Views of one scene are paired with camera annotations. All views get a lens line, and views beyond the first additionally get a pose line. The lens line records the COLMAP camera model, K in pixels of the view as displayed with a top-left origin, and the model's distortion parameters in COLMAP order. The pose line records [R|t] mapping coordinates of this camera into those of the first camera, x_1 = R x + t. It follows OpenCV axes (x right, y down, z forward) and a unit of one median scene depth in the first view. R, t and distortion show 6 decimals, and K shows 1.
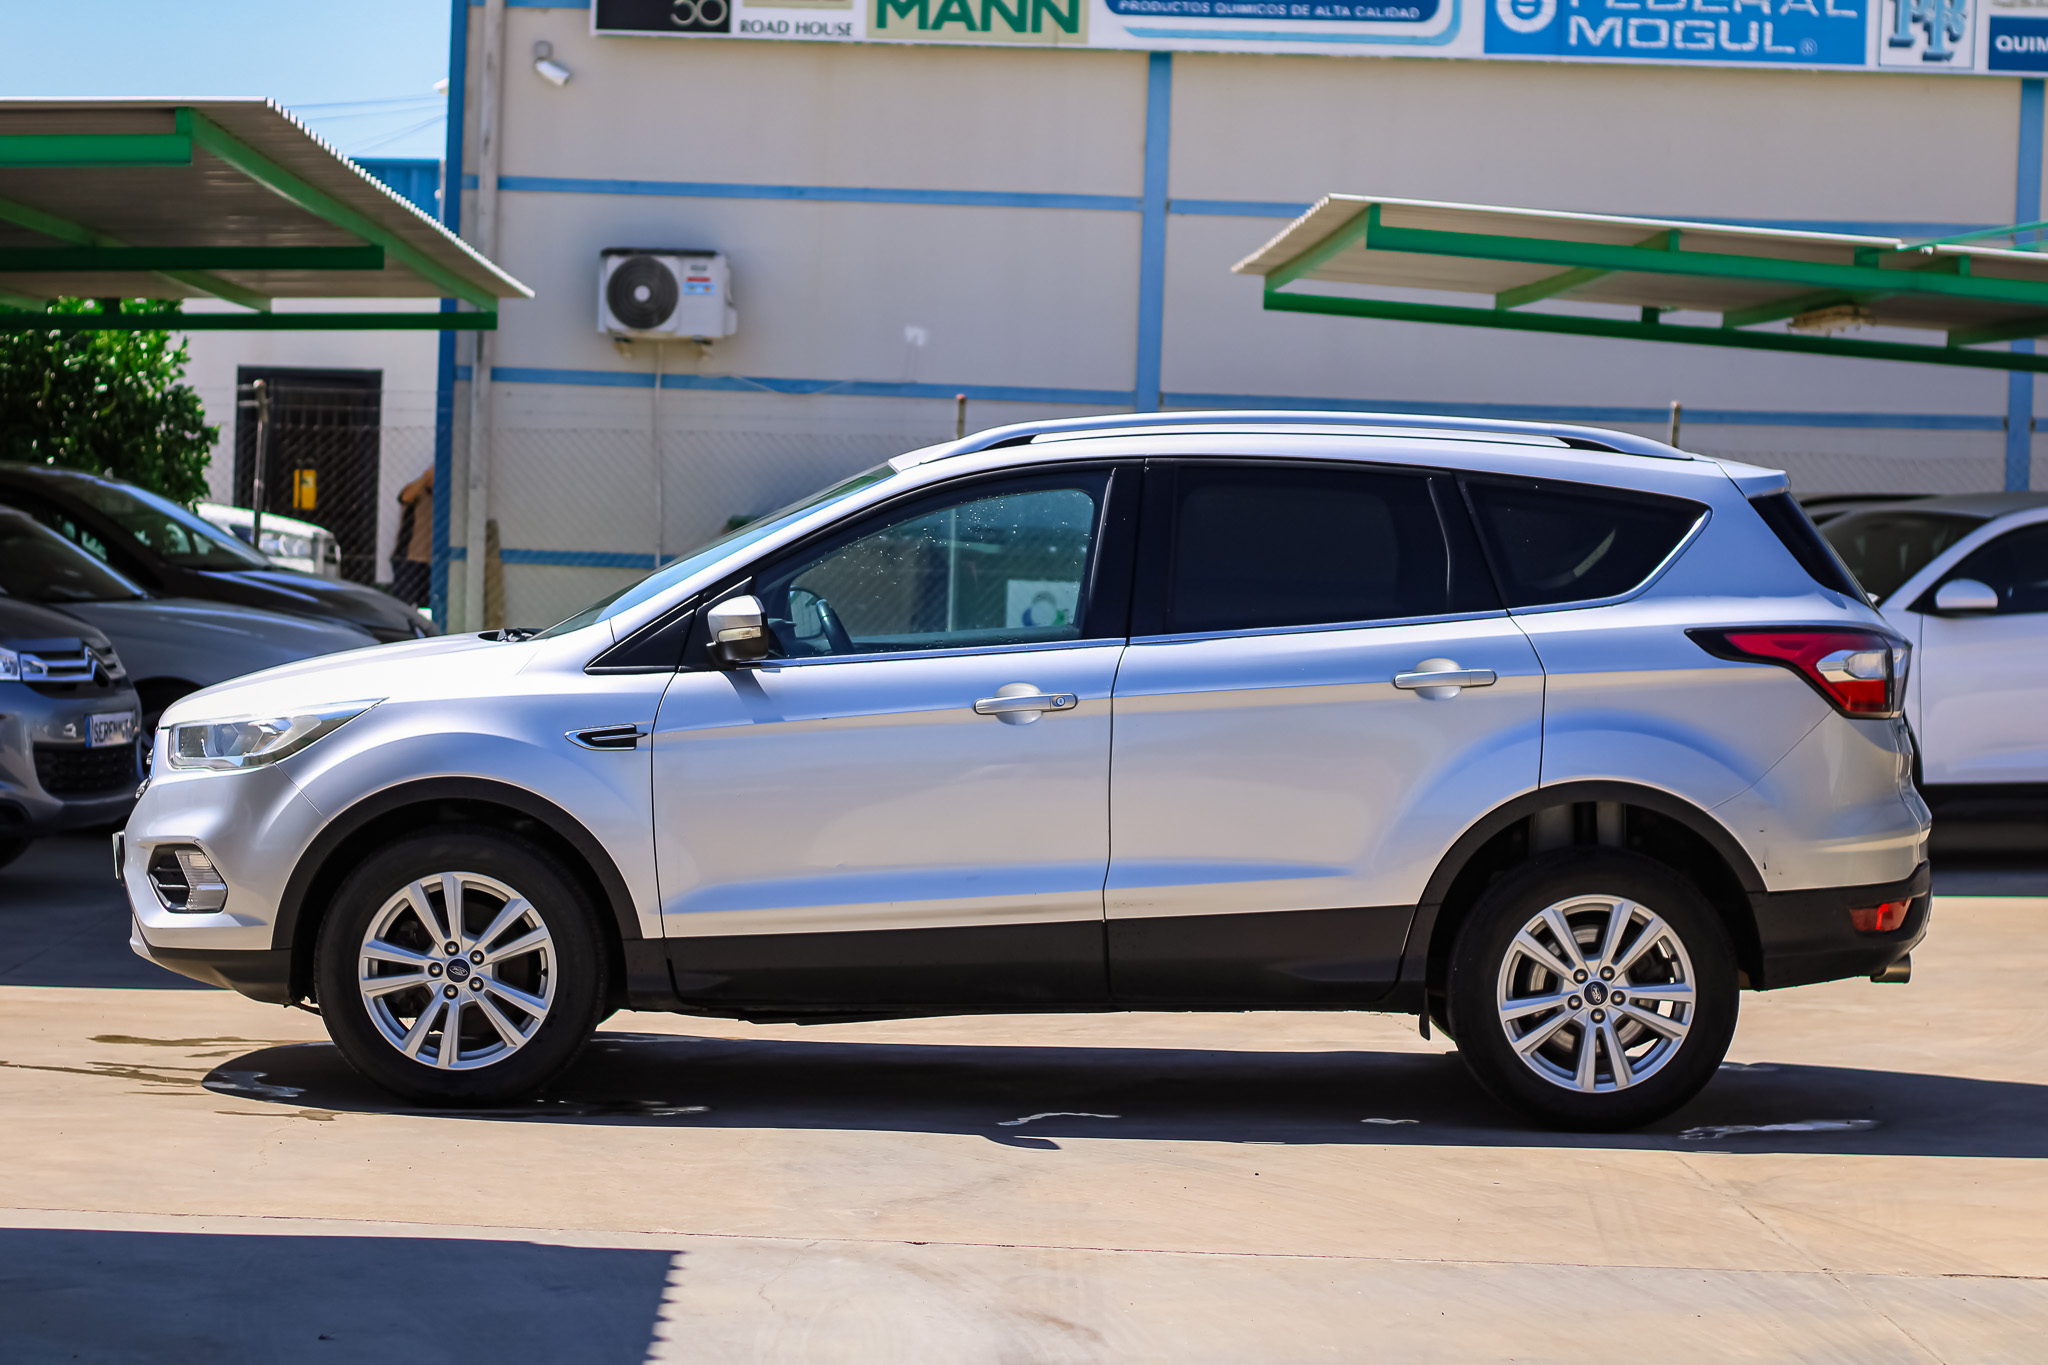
lens RADIAL K [[4878.4, 0, 1024.0], [0, 4878.4, 682.5], [0, 0, 1]] dist [-0.067328, -0.246921]
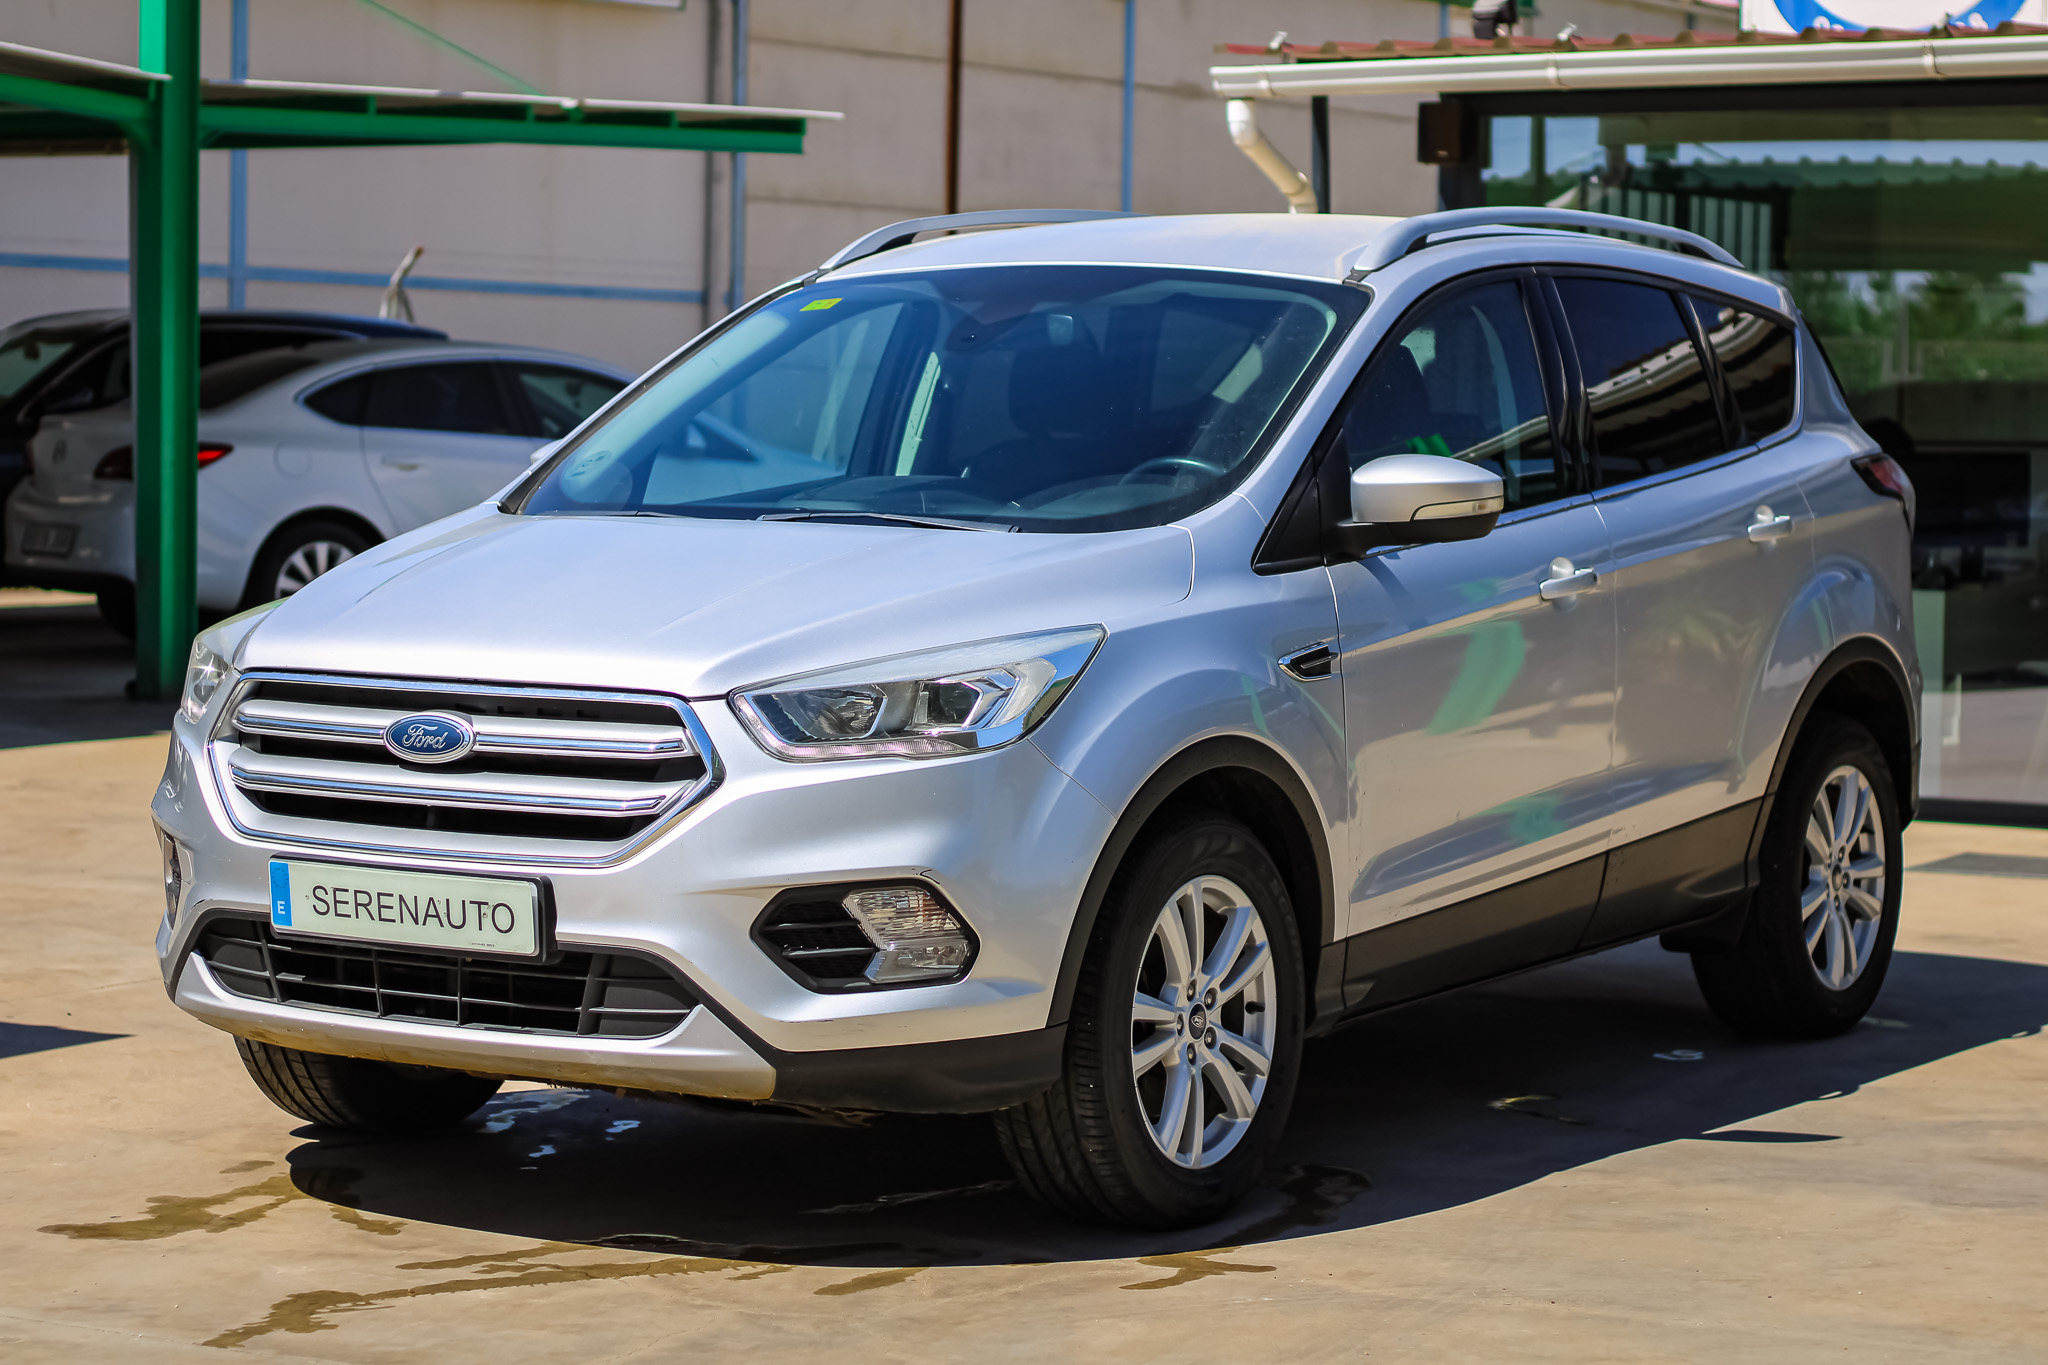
lens RADIAL K [[4784.6, 0, 1091.2], [0, 4784.6, 678.0], [0, 0, 1]] dist [-0.051767, -0.536999]
pose [[0.517457, -0.069732, 0.852863, -0.689170], [0.027507, 0.997515, 0.064869, -0.032284], [-0.855267, -0.010107, 0.518089, 0.667725]]
